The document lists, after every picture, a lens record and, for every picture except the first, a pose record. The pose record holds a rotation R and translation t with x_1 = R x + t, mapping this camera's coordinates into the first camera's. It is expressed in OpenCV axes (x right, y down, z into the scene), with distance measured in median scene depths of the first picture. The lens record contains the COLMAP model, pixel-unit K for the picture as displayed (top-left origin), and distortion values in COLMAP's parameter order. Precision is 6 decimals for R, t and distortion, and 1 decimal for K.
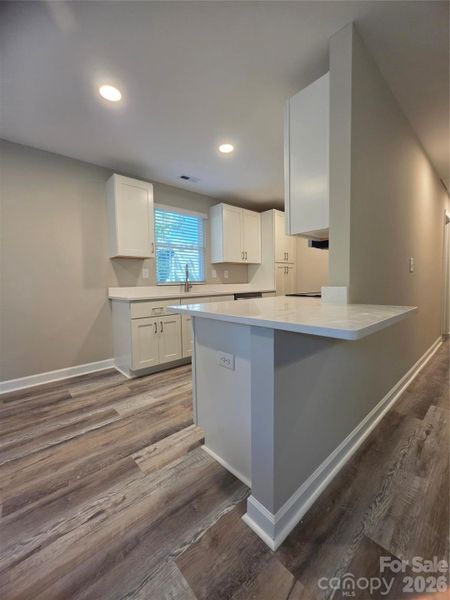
lens RADIAL K [[242.8, 0, 223.3], [0, 242.8, 296.6], [0, 0, 1]] dist [-0.001160, -0.000090]
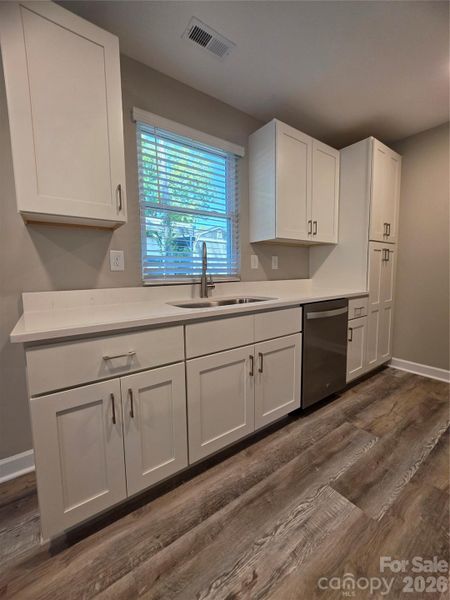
lens RADIAL K [[246.1, 0, 220.5], [0, 246.1, 295.0], [0, 0, 1]] dist [-0.000289, -0.000292]
pose [[0.994438, 0.013551, -0.104449, -0.111524], [-0.009975, 0.999349, 0.034684, -0.077828], [0.104851, -0.033450, 0.993925, 0.892567]]
